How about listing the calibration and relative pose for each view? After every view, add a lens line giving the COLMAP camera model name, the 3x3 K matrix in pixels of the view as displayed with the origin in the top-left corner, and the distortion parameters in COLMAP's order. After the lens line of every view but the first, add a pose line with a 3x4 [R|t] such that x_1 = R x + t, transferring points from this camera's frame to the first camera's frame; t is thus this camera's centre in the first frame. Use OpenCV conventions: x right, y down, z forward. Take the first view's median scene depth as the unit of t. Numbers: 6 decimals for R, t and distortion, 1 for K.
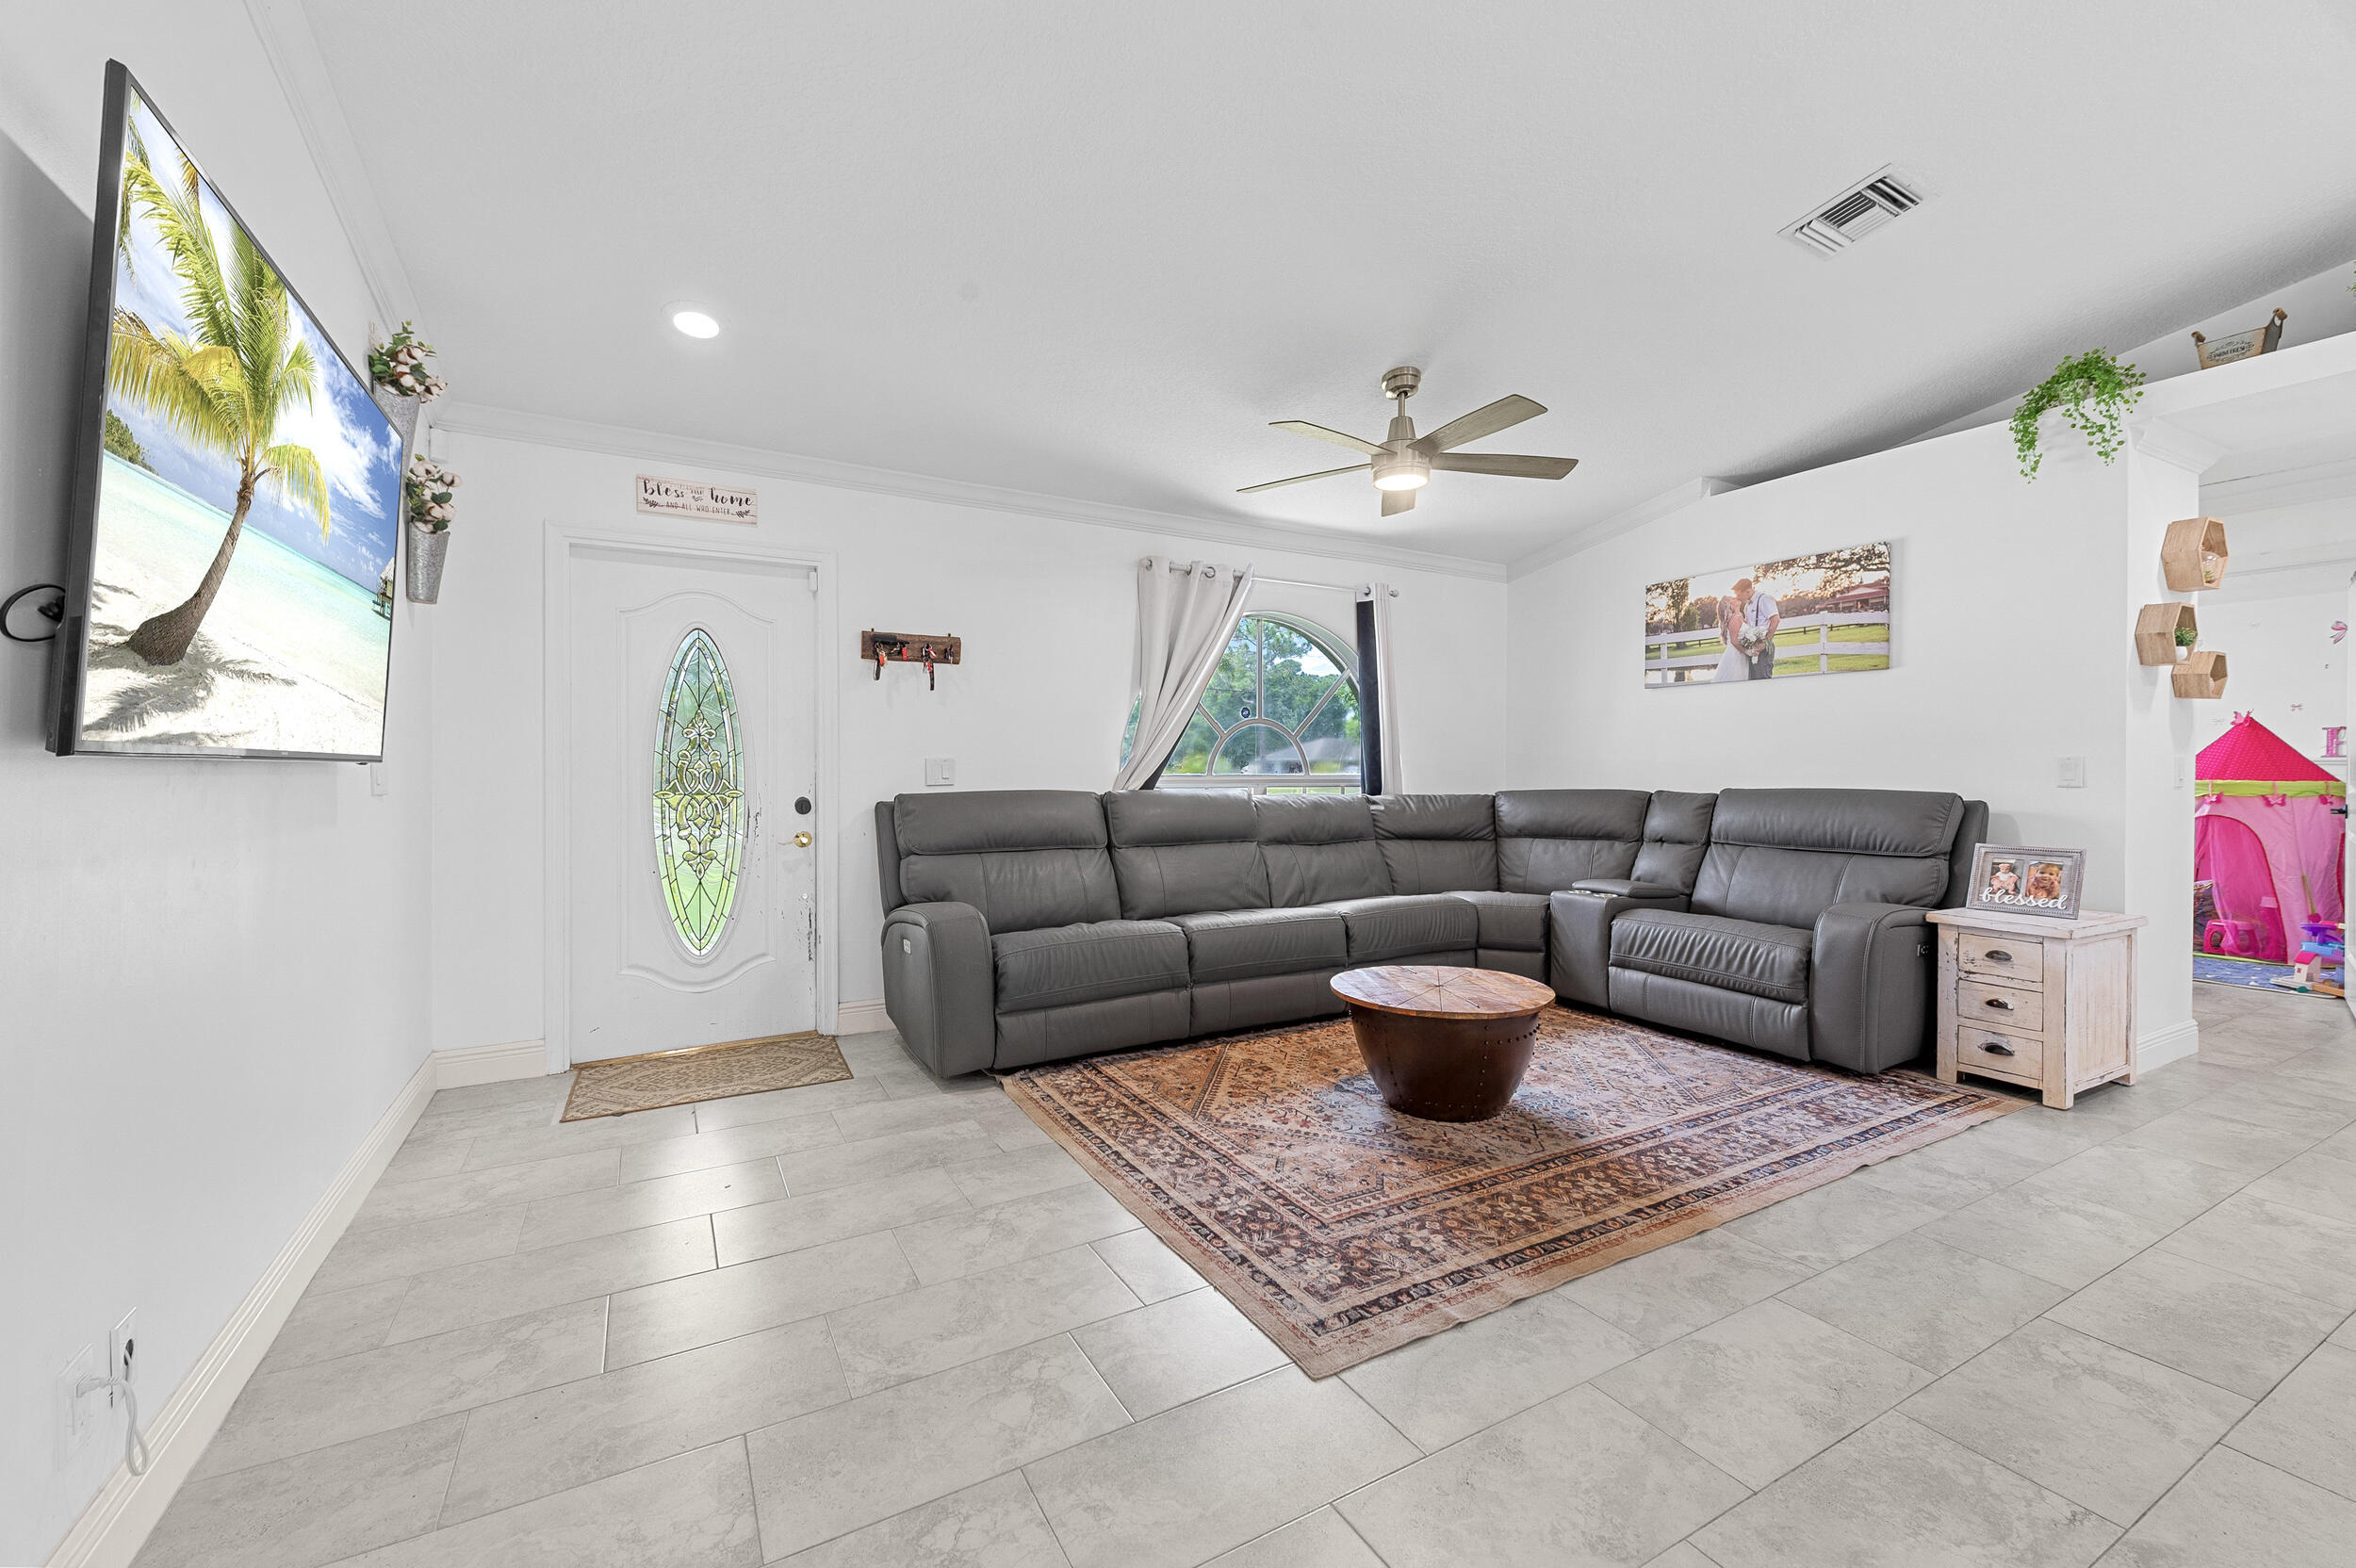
lens RADIAL K [[934.0, 0, 1170.8], [0, 934.0, 786.9], [0, 0, 1]] dist [0.012074, -0.000026]
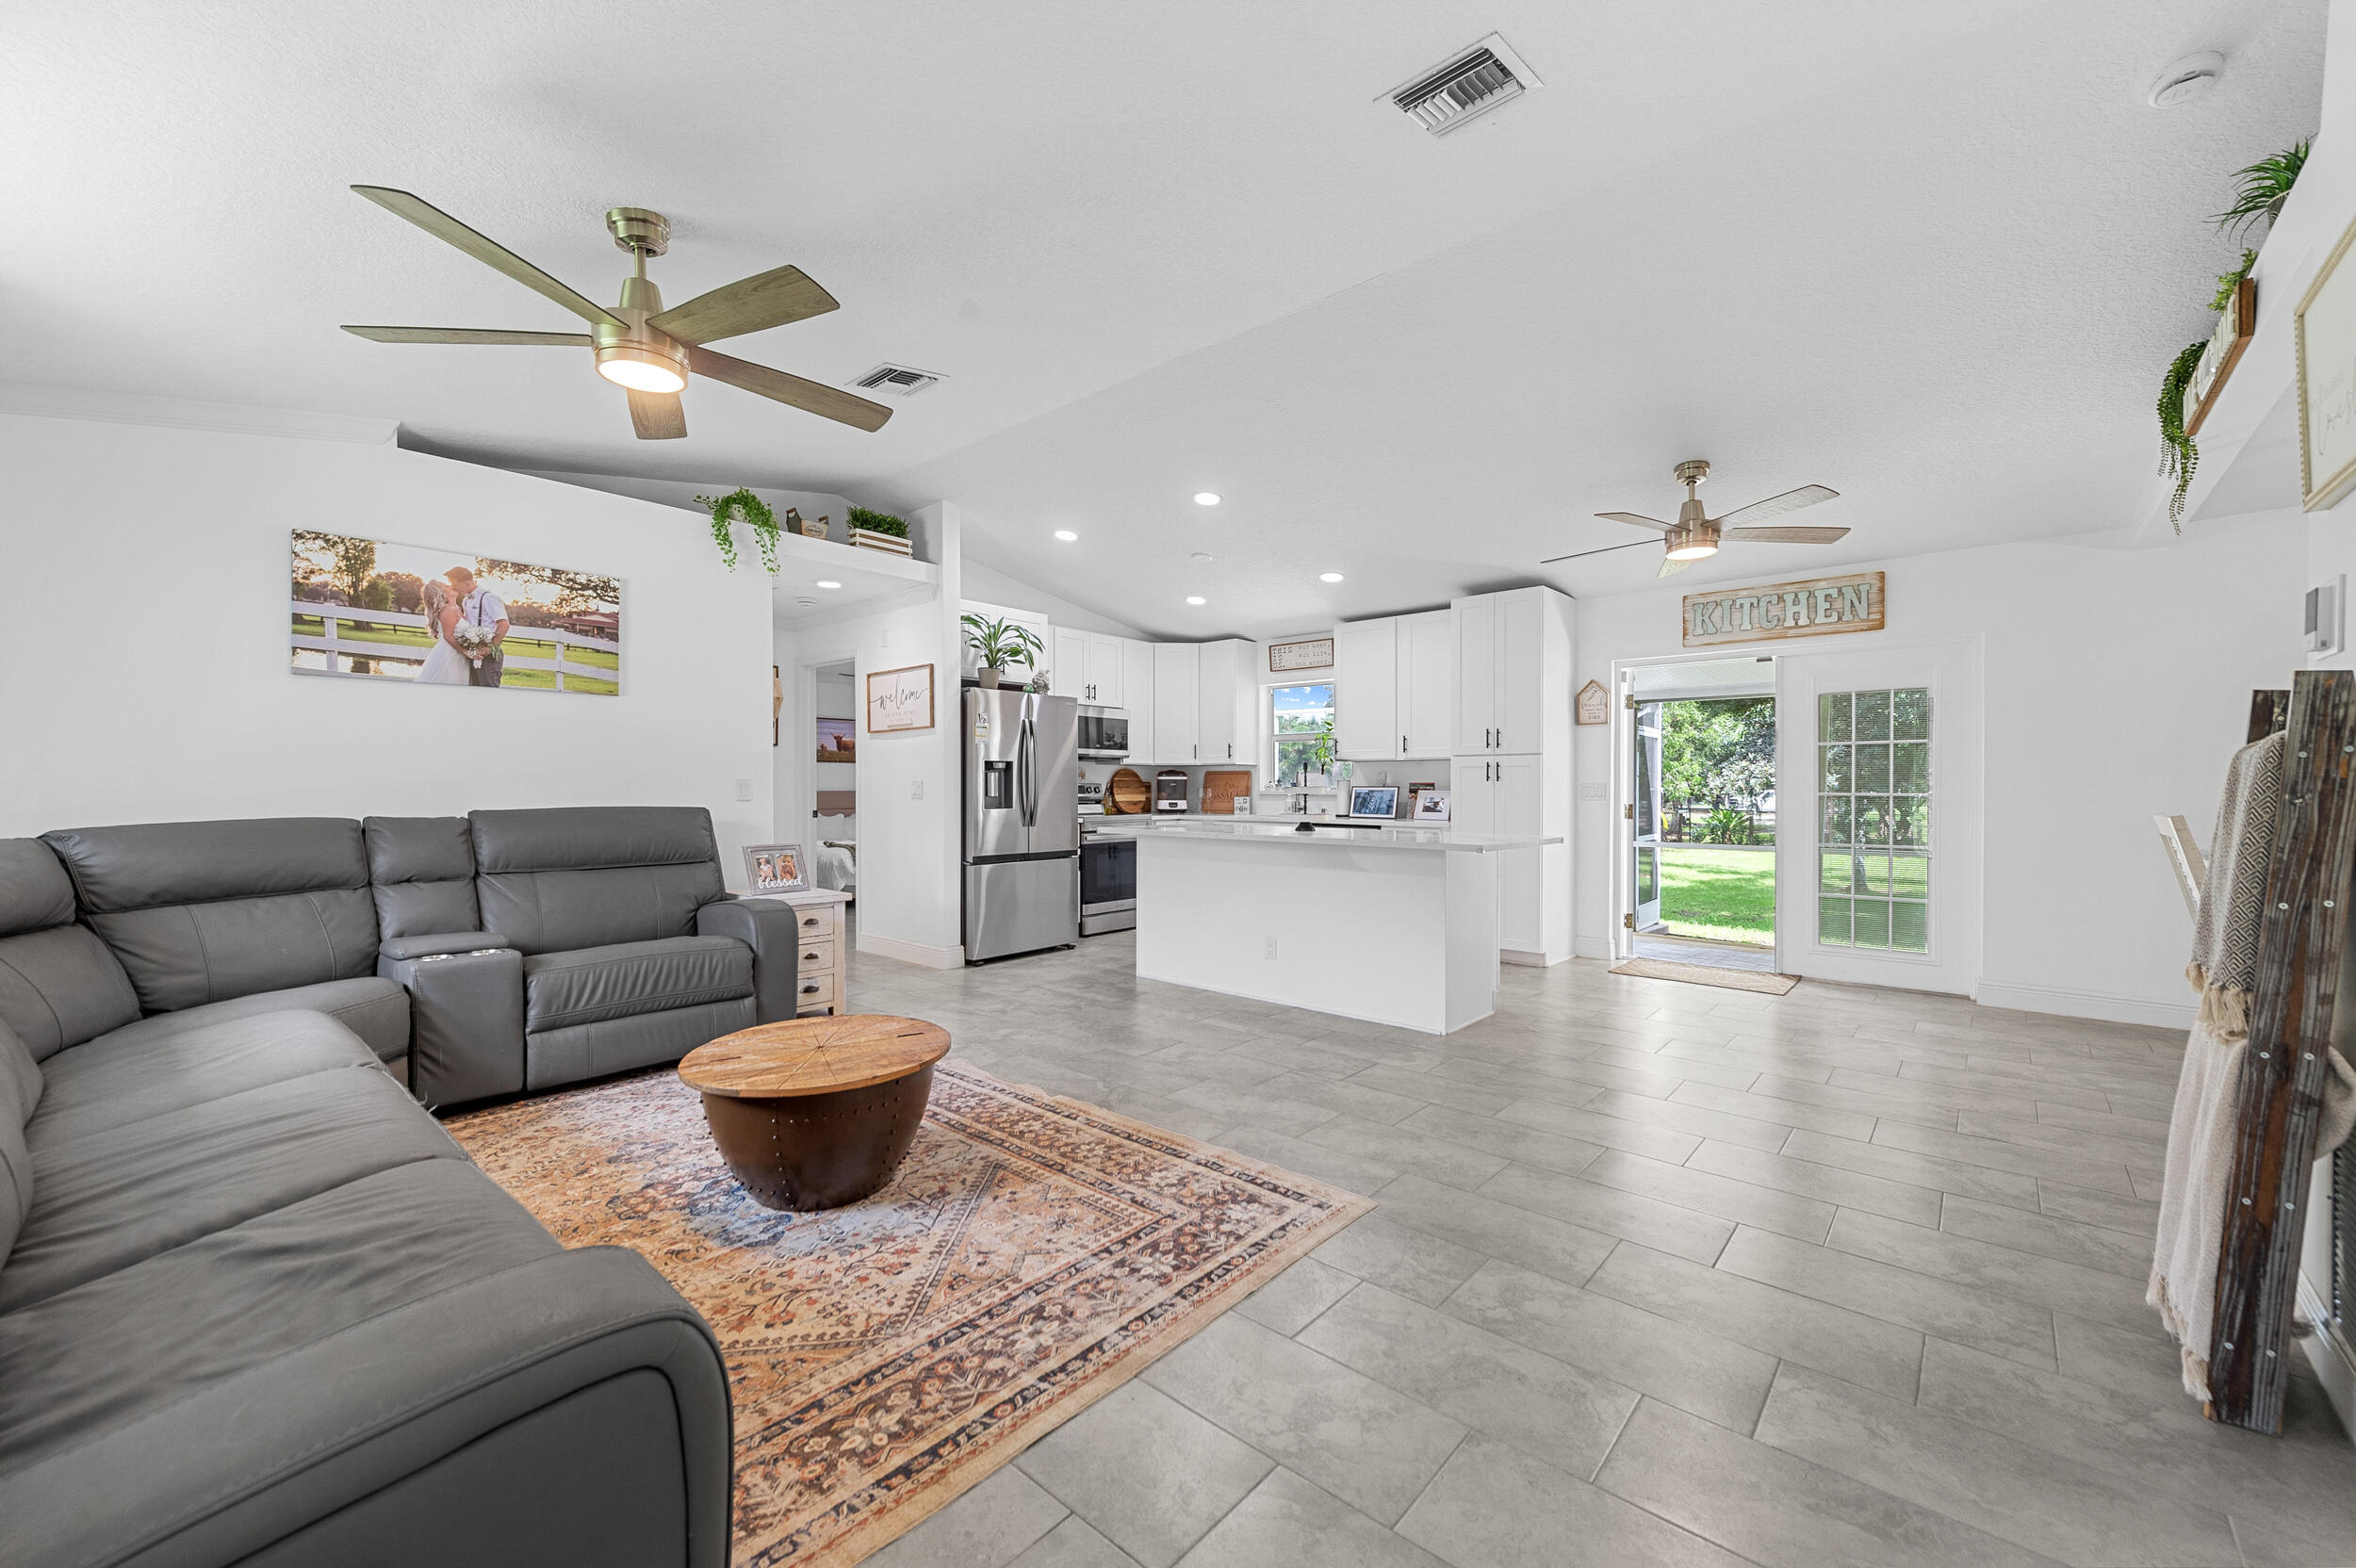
lens RADIAL K [[934.0, 0, 1170.8], [0, 934.0, 786.9], [0, 0, 1]] dist [0.012074, -0.000026]
pose [[-0.338654, -0.001737, 0.940909, -0.620945], [0.017809, 0.999807, 0.008255, -0.022385], [-0.940742, 0.019552, -0.338558, 0.996753]]
